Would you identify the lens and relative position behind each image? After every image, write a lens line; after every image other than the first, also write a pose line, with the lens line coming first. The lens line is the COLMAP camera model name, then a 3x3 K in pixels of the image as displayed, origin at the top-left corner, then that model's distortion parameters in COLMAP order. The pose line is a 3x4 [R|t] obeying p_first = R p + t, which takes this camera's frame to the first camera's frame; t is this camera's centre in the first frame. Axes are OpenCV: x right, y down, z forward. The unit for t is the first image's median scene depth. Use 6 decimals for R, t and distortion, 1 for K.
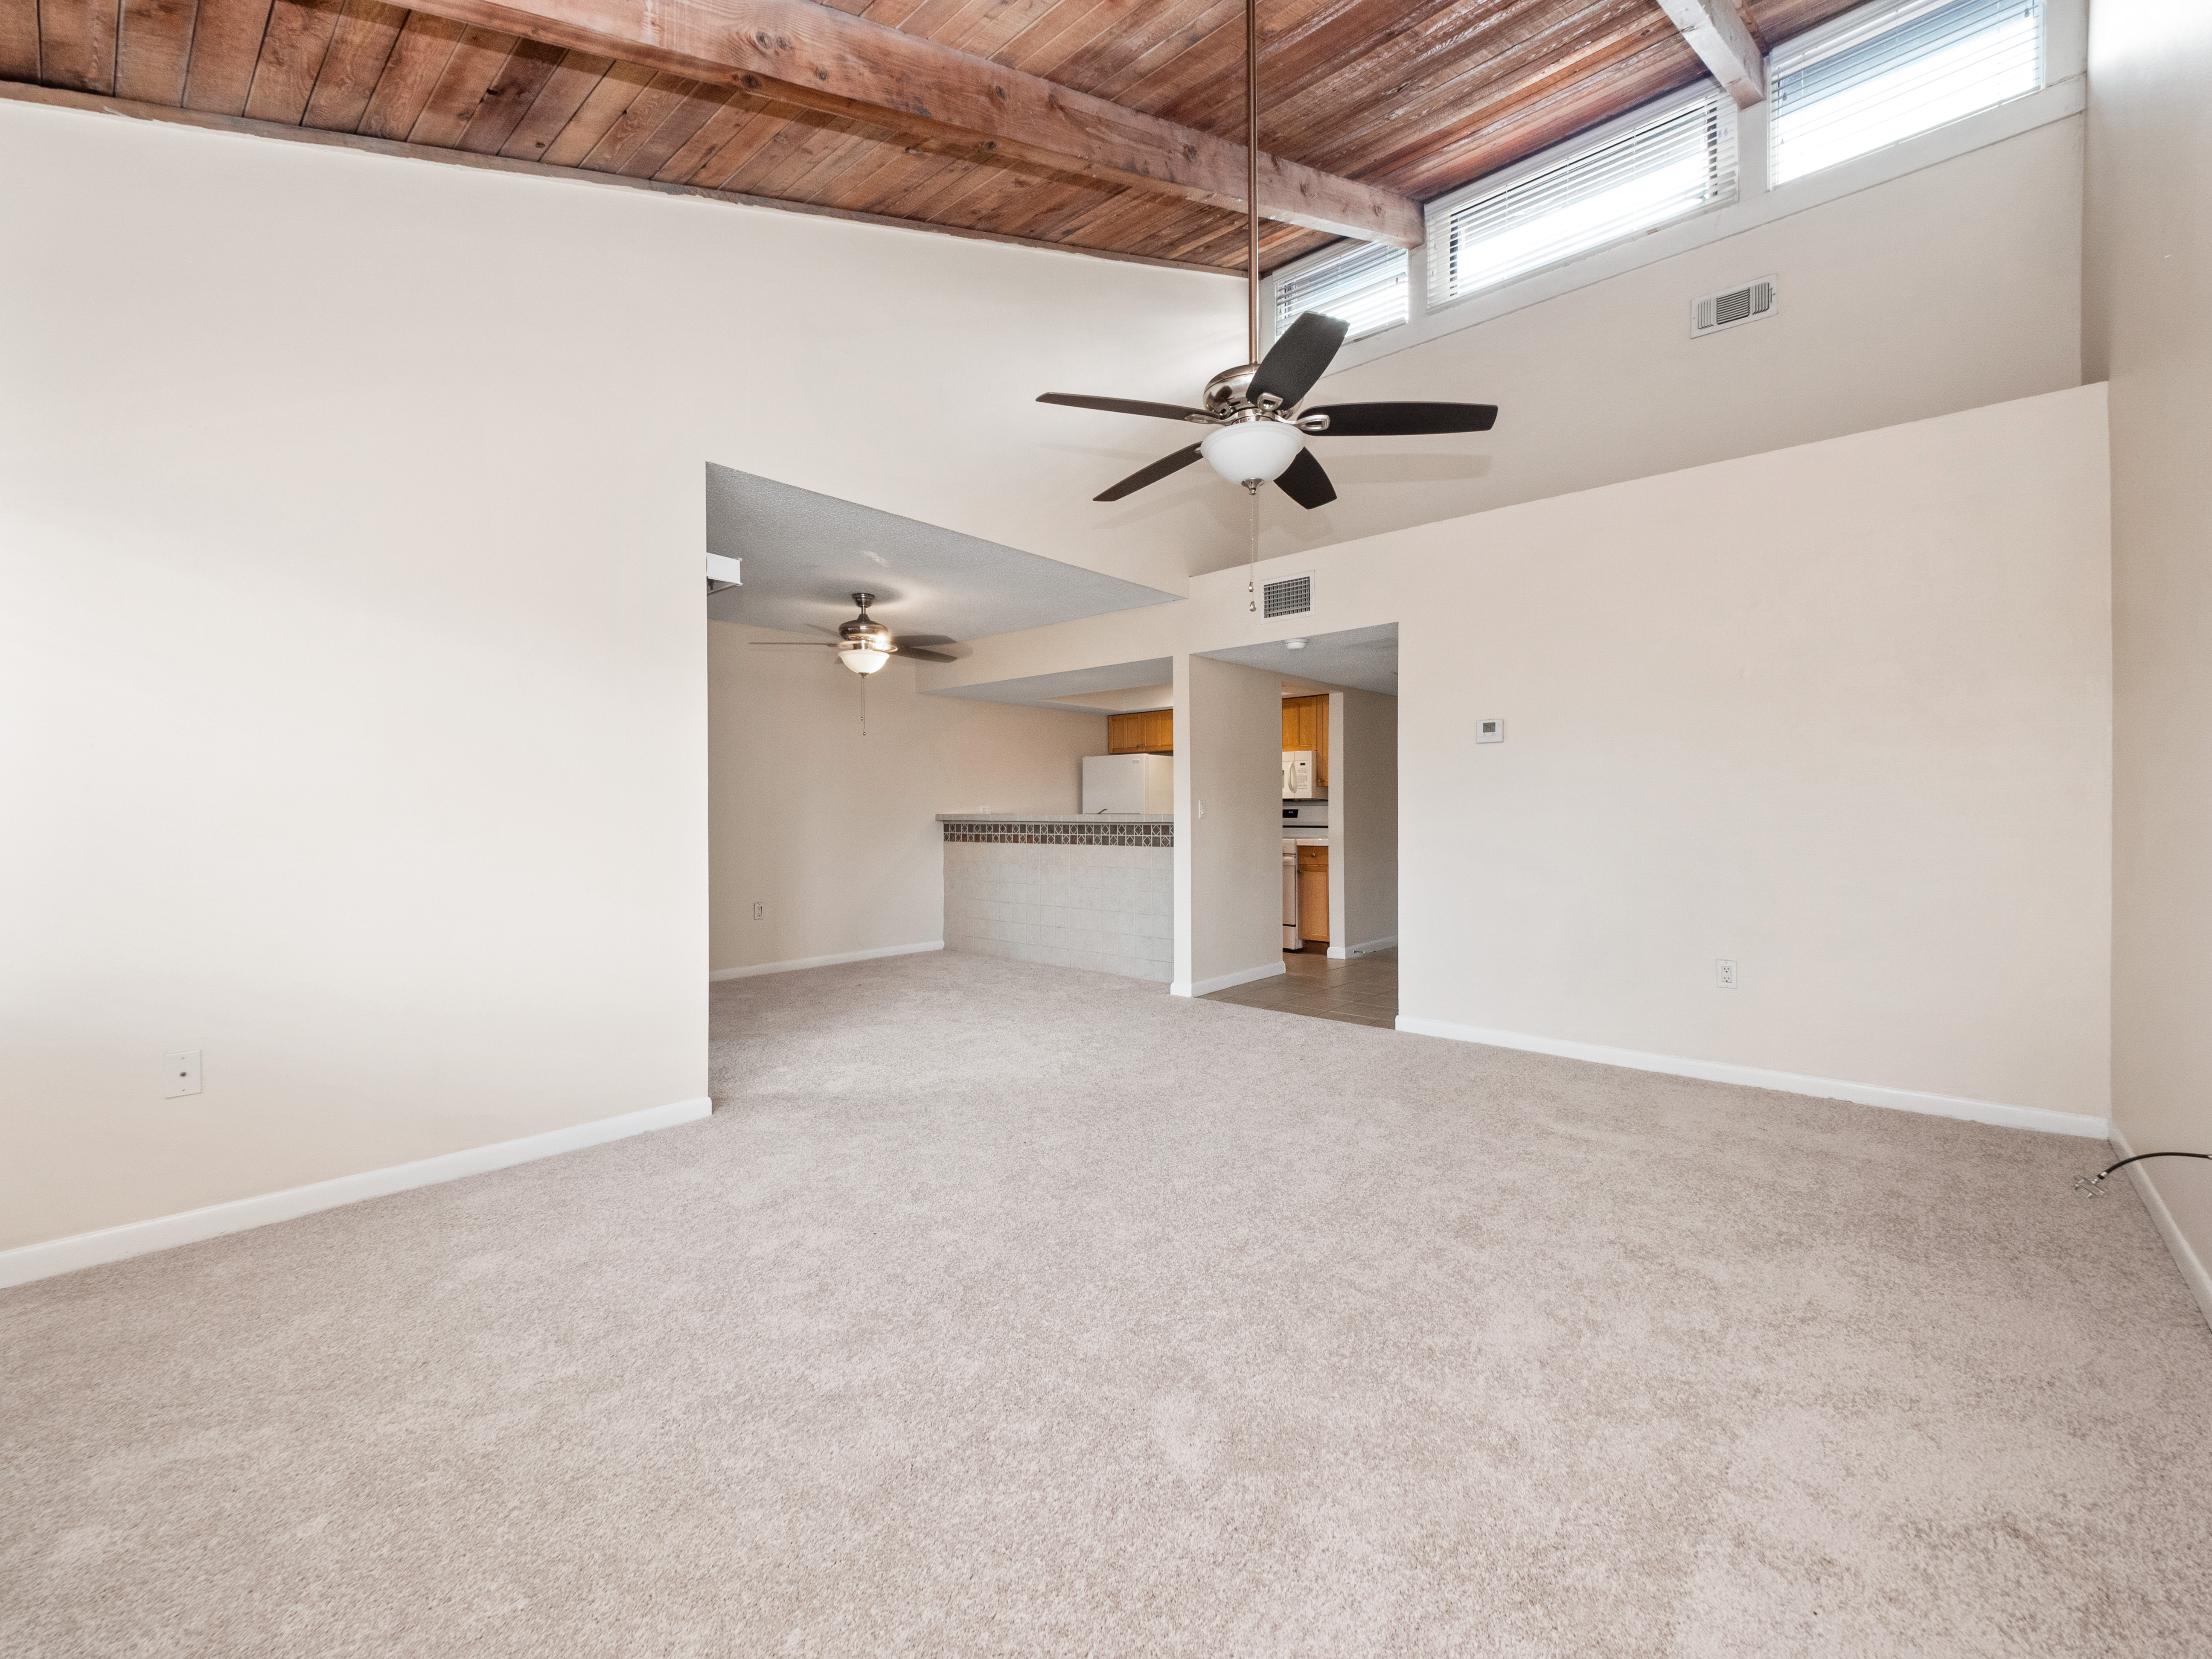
lens RADIAL K [[936.0, 0, 1090.8], [0, 936.0, 819.0], [0, 0, 1]] dist [0.005295, -0.008180]
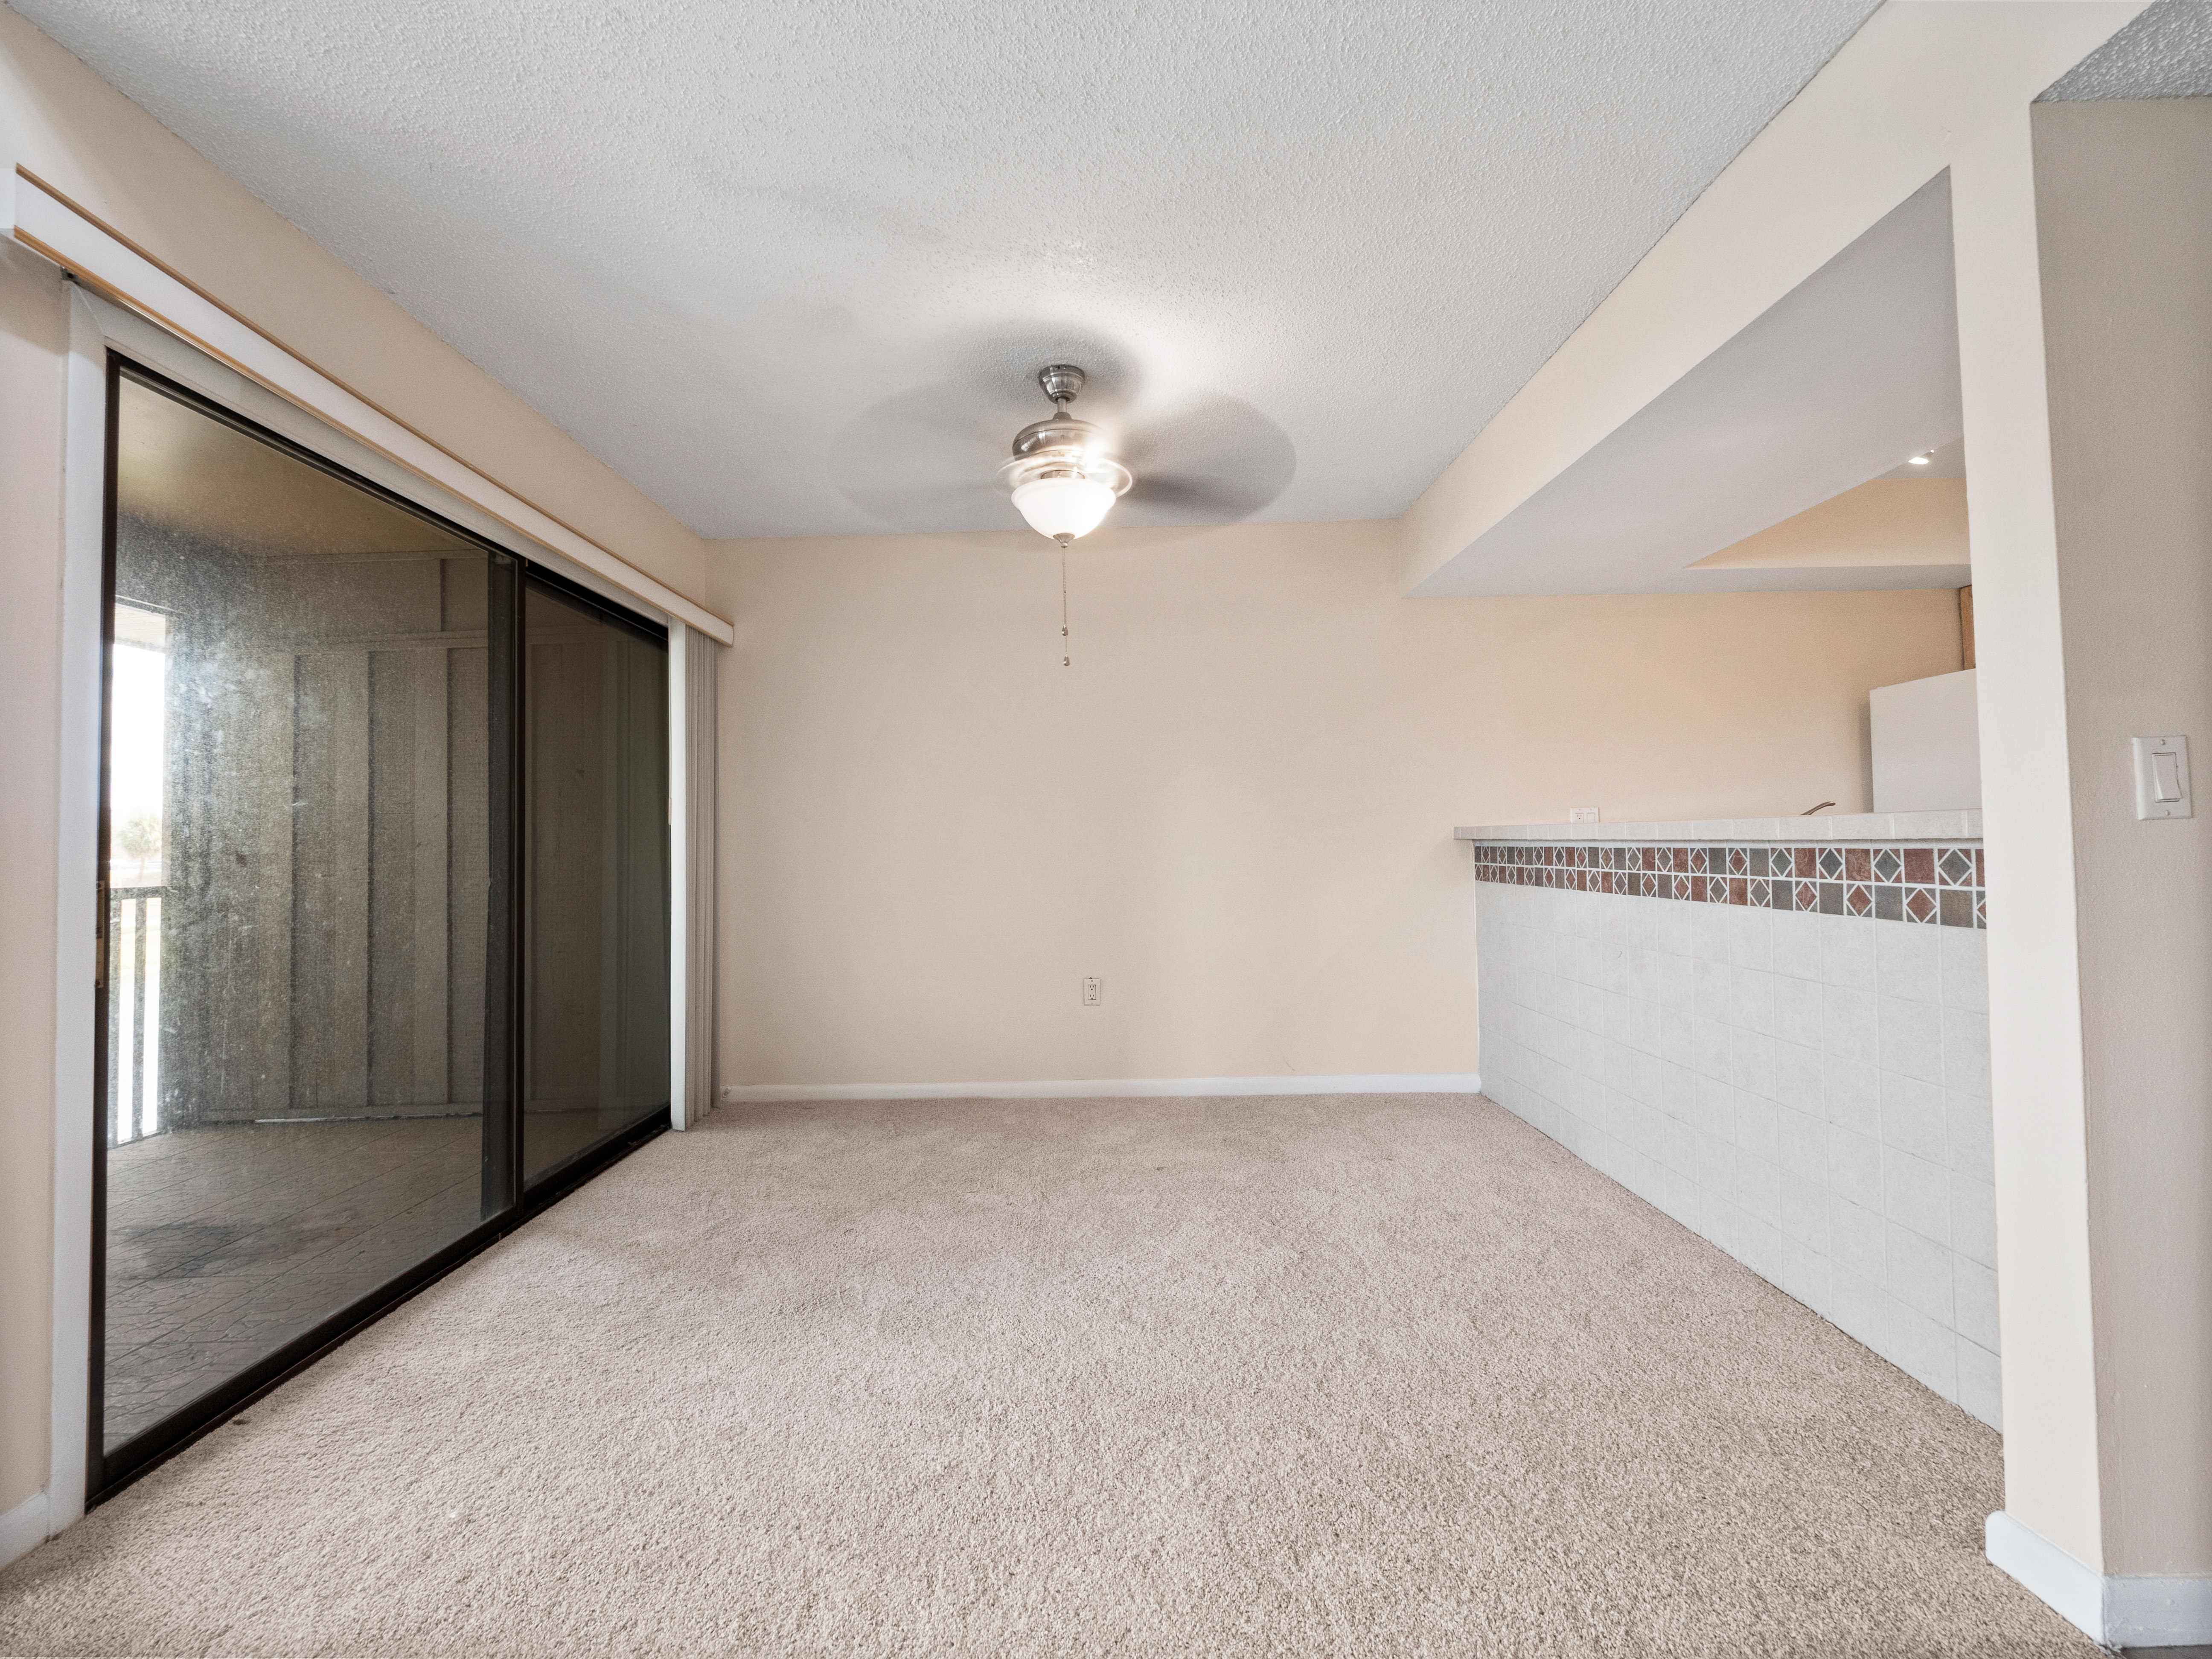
lens RADIAL K [[936.0, 0, 1090.8], [0, 936.0, 819.0], [0, 0, 1]] dist [0.005295, -0.008180]
pose [[0.665723, -0.027471, -0.745693, 0.099727], [0.009644, 0.999555, -0.028214, 0.002684], [0.746137, 0.011591, 0.665692, 0.582981]]
